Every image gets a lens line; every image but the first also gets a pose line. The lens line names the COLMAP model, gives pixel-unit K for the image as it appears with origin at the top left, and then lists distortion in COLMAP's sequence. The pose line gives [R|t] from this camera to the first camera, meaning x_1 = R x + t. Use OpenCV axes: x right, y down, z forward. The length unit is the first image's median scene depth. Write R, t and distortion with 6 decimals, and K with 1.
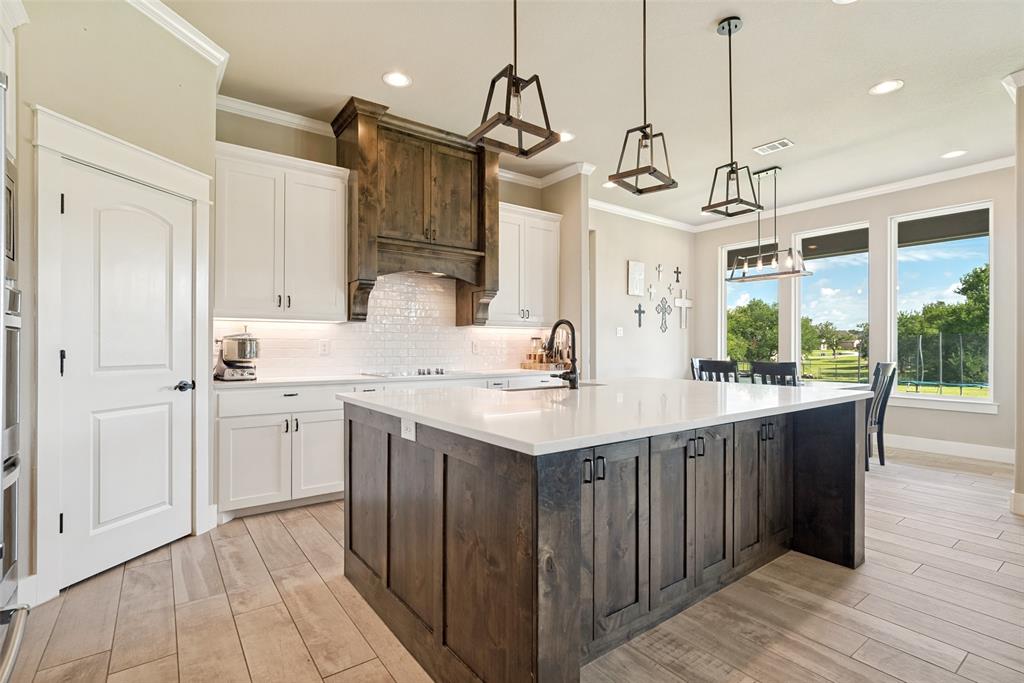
lens RADIAL K [[476.3, 0, 512.4], [0, 476.3, 351.7], [0, 0, 1]] dist [-0.000754, 0.009691]
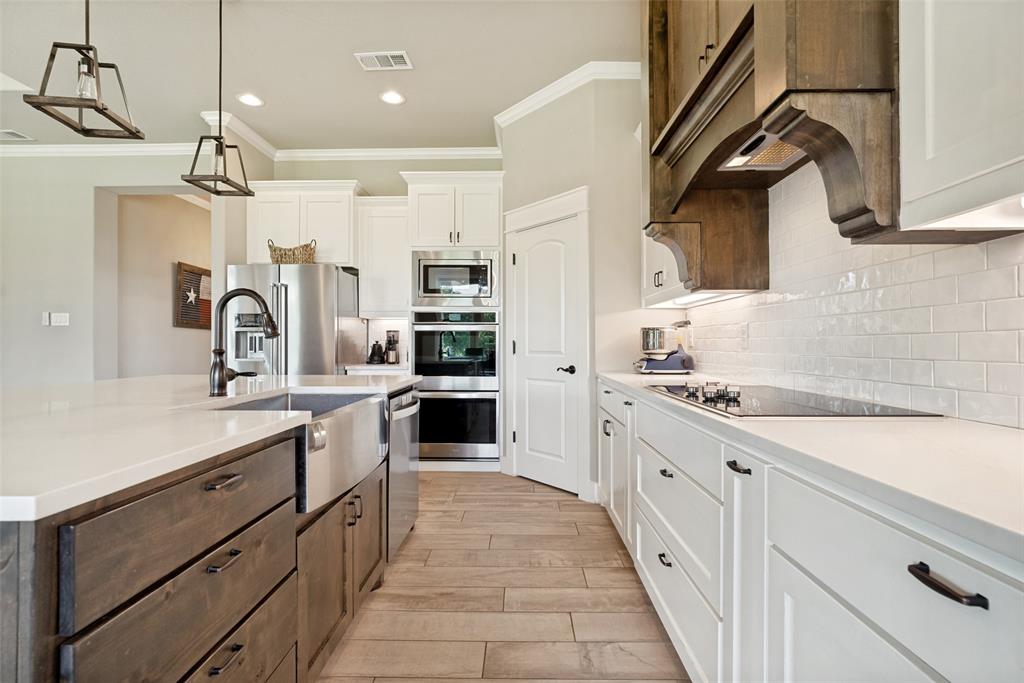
lens RADIAL K [[481.1, 0, 515.0], [0, 481.1, 345.0], [0, 0, 1]] dist [-0.022414, 0.010447]
pose [[-0.613508, 0.000002, -0.789688, 0.284753], [-0.006159, 0.999970, 0.004787, 0.002437], [0.789664, 0.007801, -0.613489, 1.241255]]
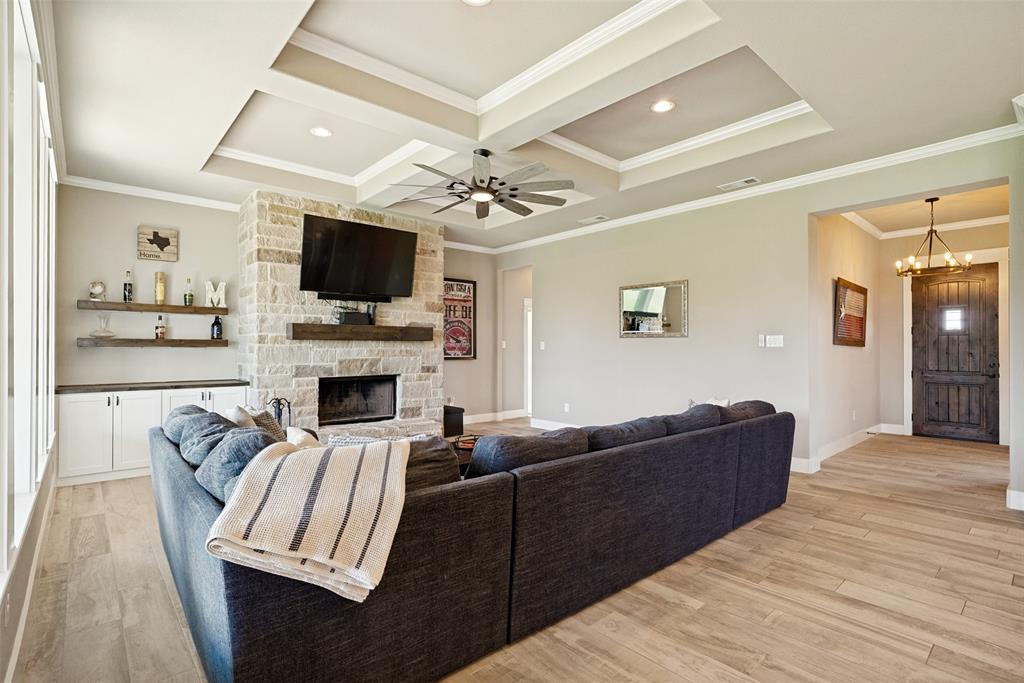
lens RADIAL K [[488.6, 0, 513.2], [0, 488.6, 344.7], [0, 0, 1]] dist [-0.010151, 0.000553]
pose [[-0.996582, -0.002355, -0.082577, 0.889067], [-0.002374, 0.999997, 0.000142, -0.039434], [0.082577, 0.000337, -0.996585, 0.859039]]
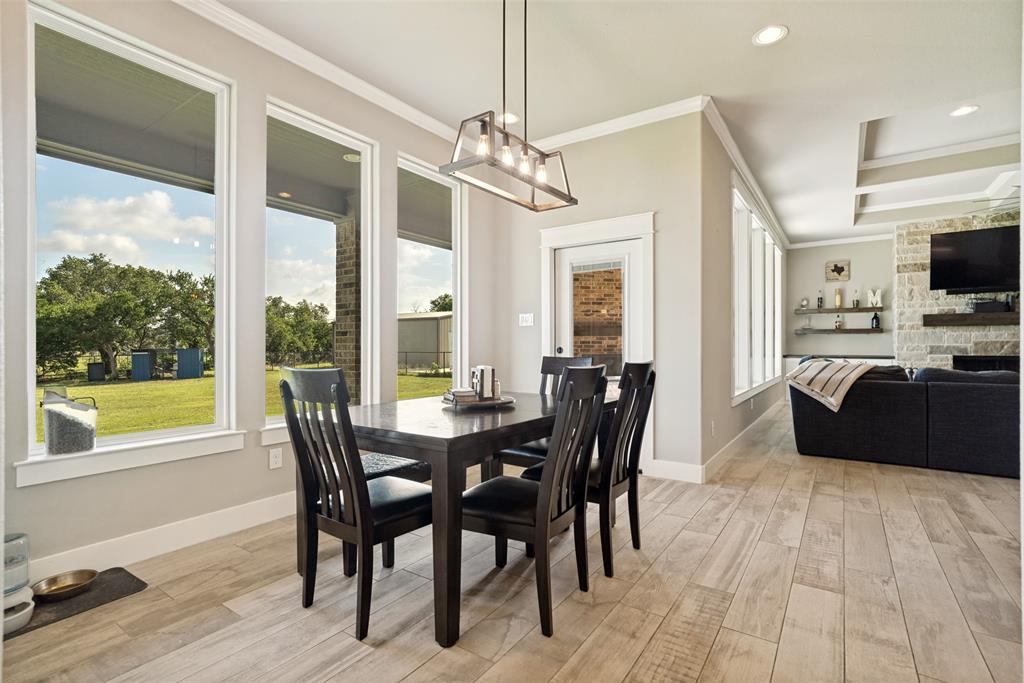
lens RADIAL K [[481.1, 0, 515.0], [0, 481.1, 345.0], [0, 0, 1]] dist [-0.022414, 0.010447]
pose [[-0.316745, -0.002099, 0.948508, 0.098311], [0.008044, 0.999956, 0.004899, 0.000543], [-0.948477, 0.009181, -0.316714, 1.580110]]
